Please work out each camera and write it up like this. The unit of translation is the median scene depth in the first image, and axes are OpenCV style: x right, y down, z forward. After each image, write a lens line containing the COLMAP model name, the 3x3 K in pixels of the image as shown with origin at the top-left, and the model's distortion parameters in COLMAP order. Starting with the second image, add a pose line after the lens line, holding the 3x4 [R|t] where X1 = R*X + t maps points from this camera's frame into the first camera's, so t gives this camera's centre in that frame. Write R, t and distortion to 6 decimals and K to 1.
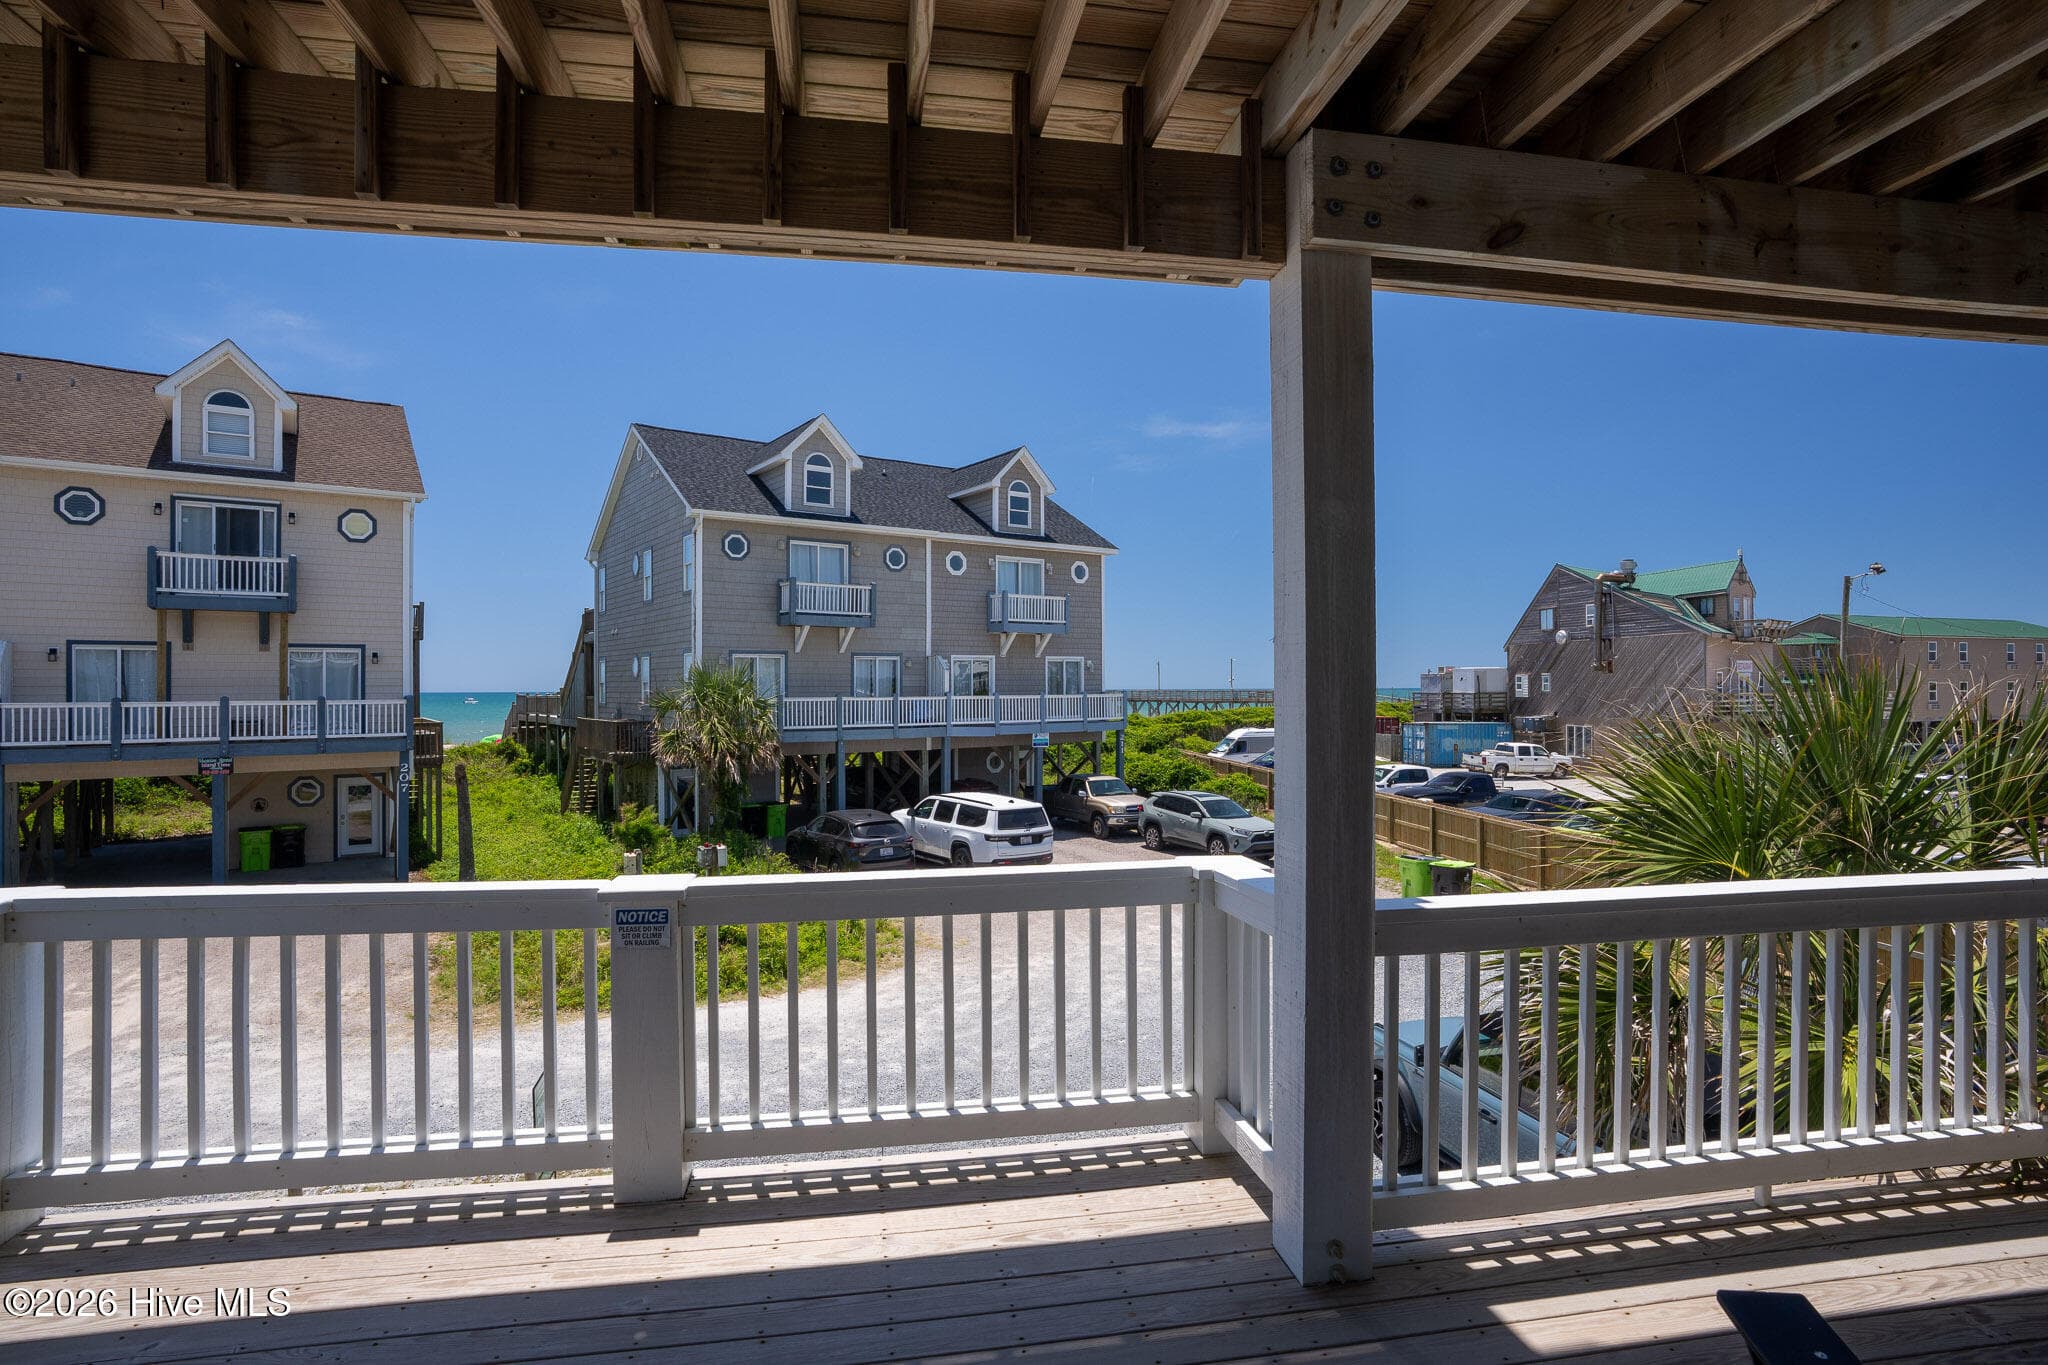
lens RADIAL K [[1014.5, 0, 1034.6], [0, 1014.5, 692.1], [0, 0, 1]] dist [-0.036483, 0.006773]
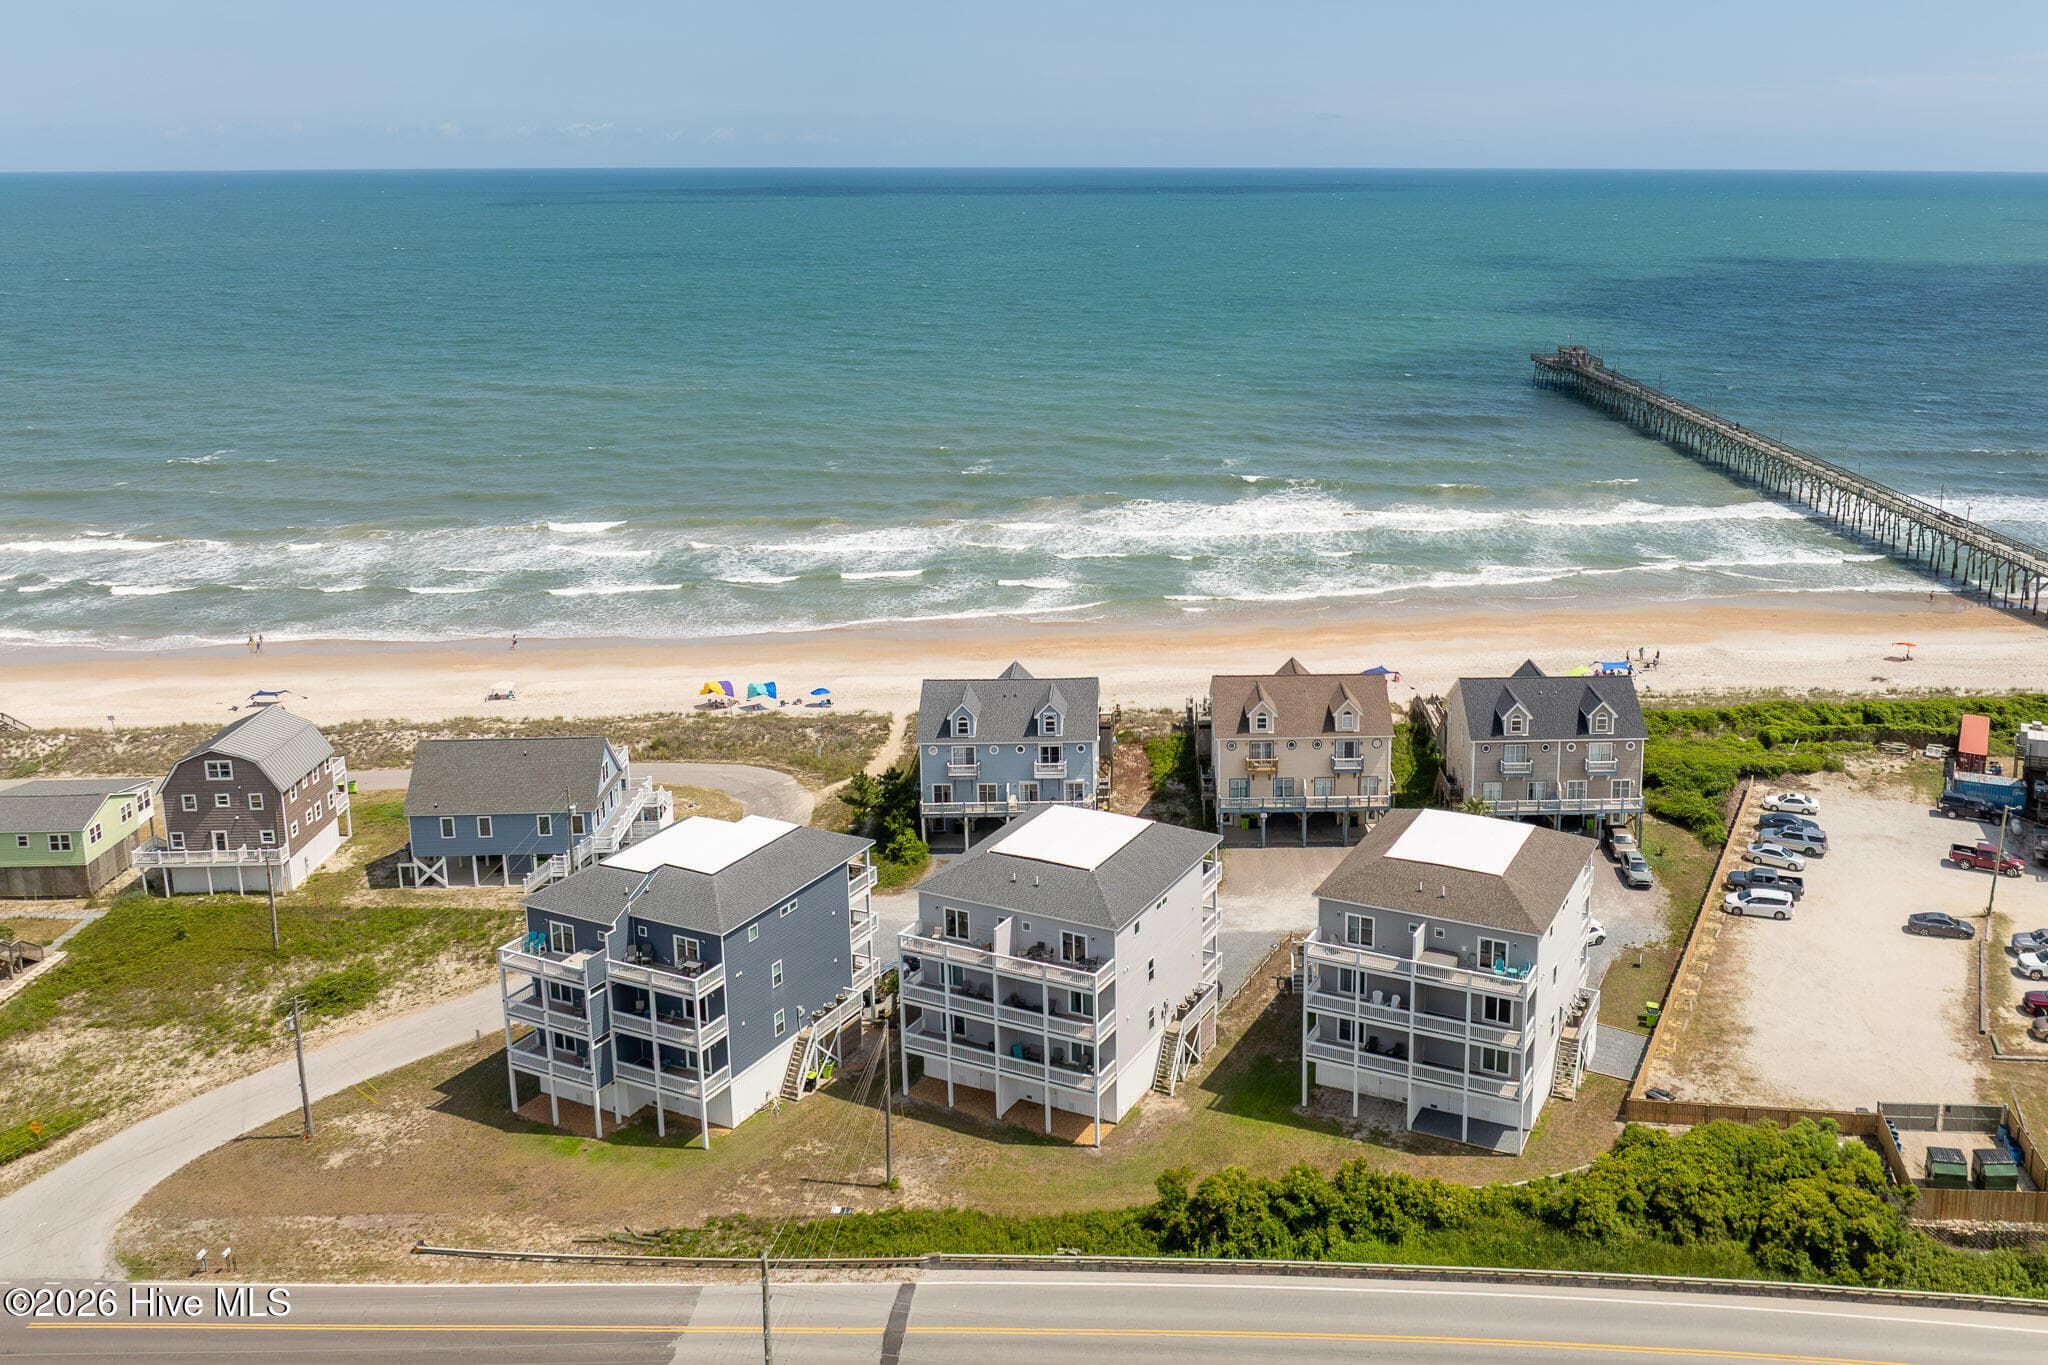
lens RADIAL K [[1780.2, 0, 1216.6], [0, 1780.2, 483.0], [0, 0, 1]] dist [-0.020911, -0.018125]
pose [[0.833506, 0.107475, -0.541956, 1.598025], [-0.003745, 0.981975, 0.188976, -1.688592], [0.552497, -0.155483, 0.818885, -3.208944]]
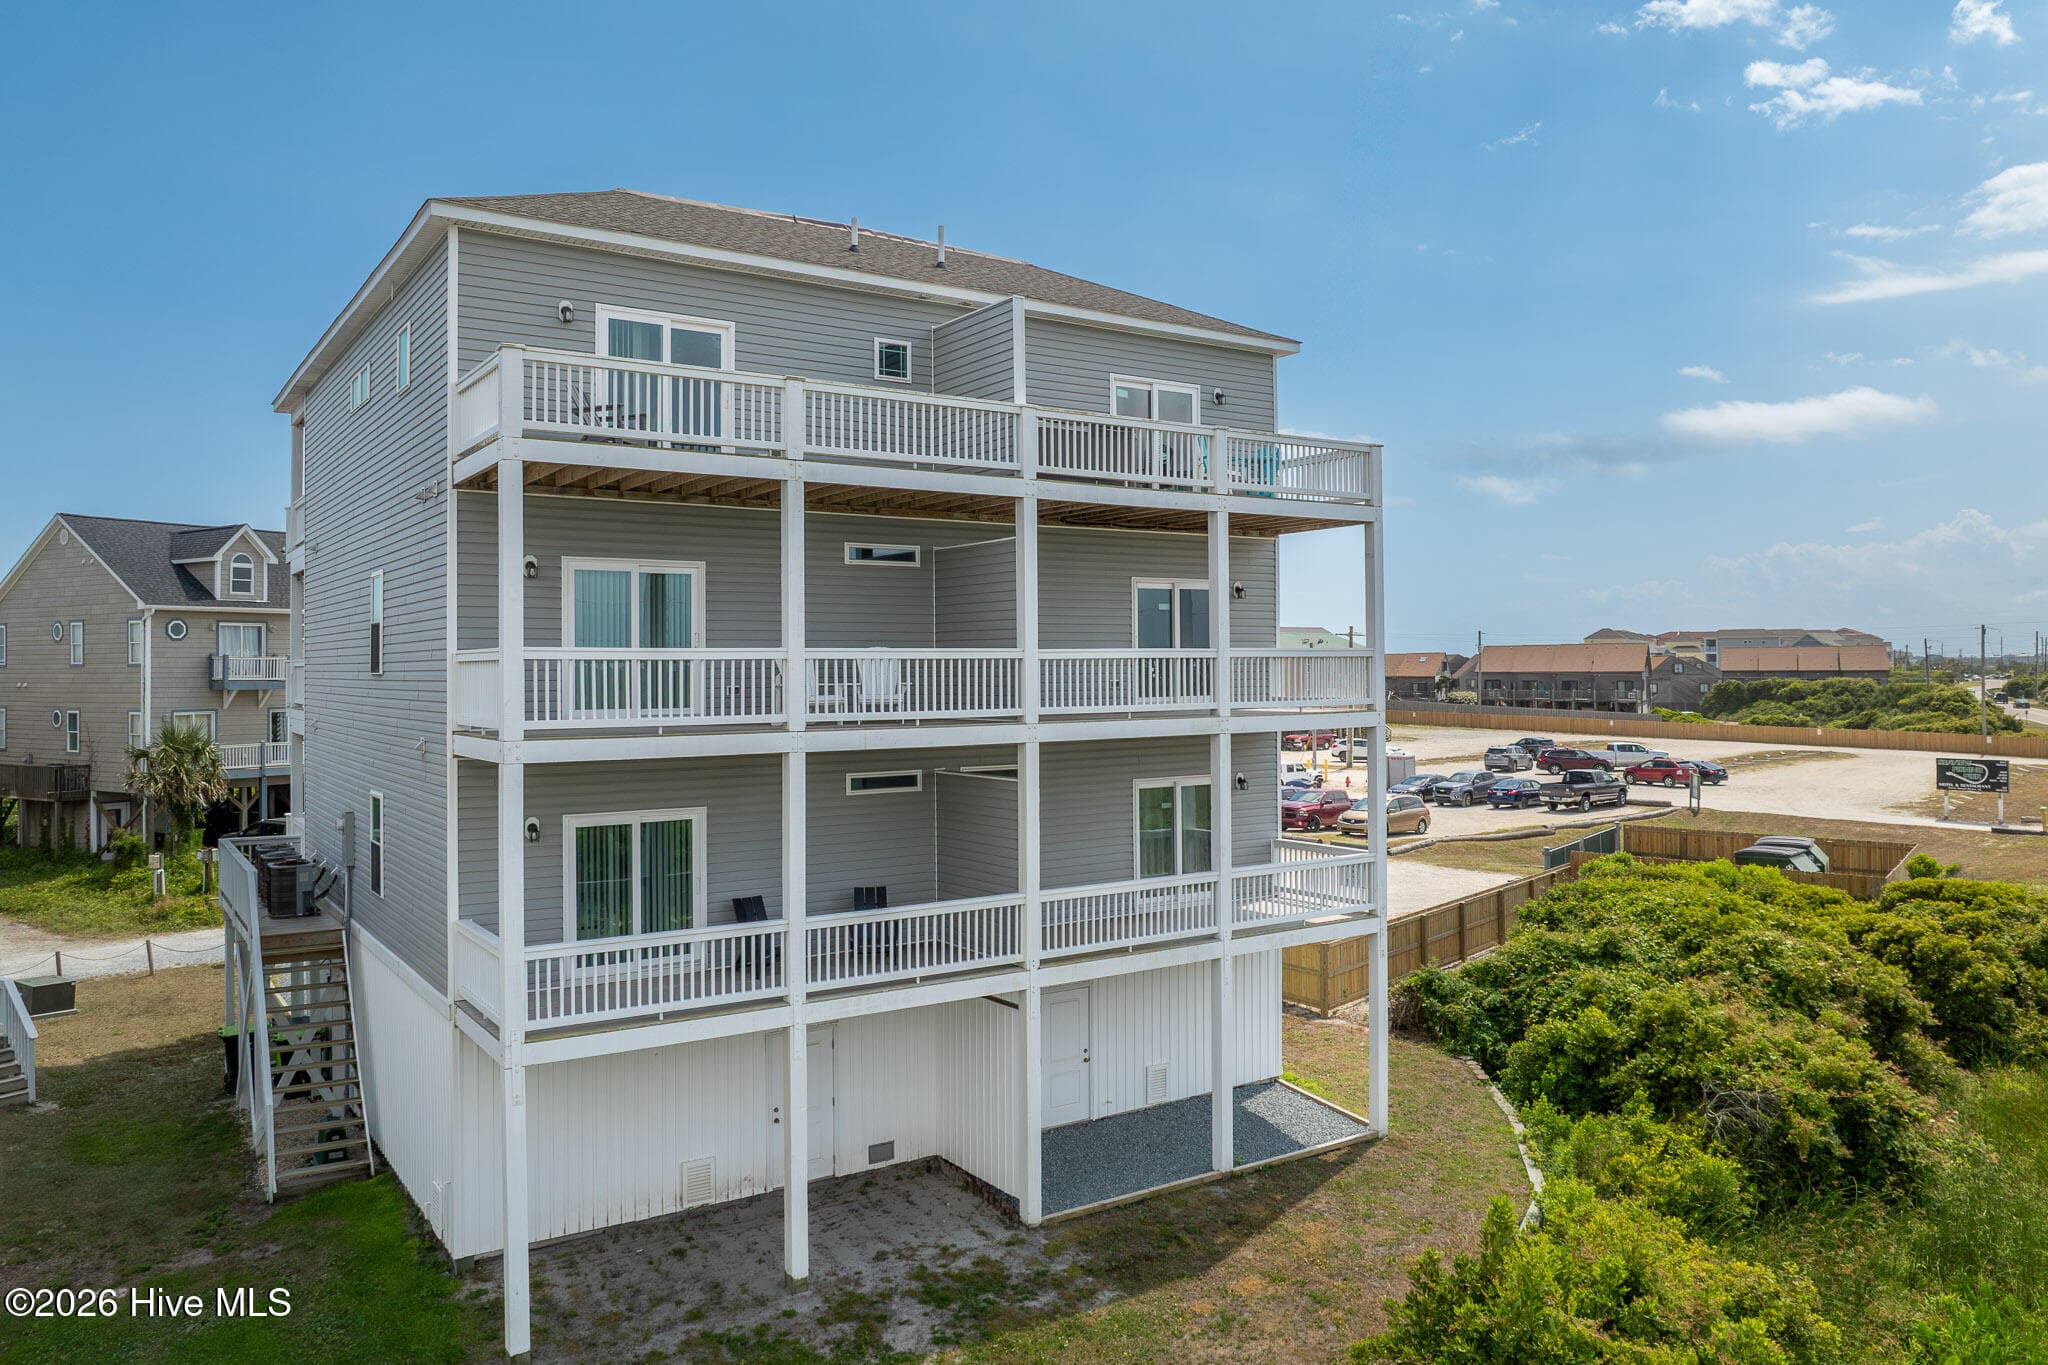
lens RADIAL K [[1456.8, 0, 1026.3], [0, 1456.8, 644.4], [0, 0, 1]] dist [-0.033410, 0.002237]
pose [[0.912703, 0.001777, 0.408619, -0.049869], [0.007048, 0.999773, -0.020089, -0.071869], [-0.408562, 0.021215, 0.912484, -0.990969]]
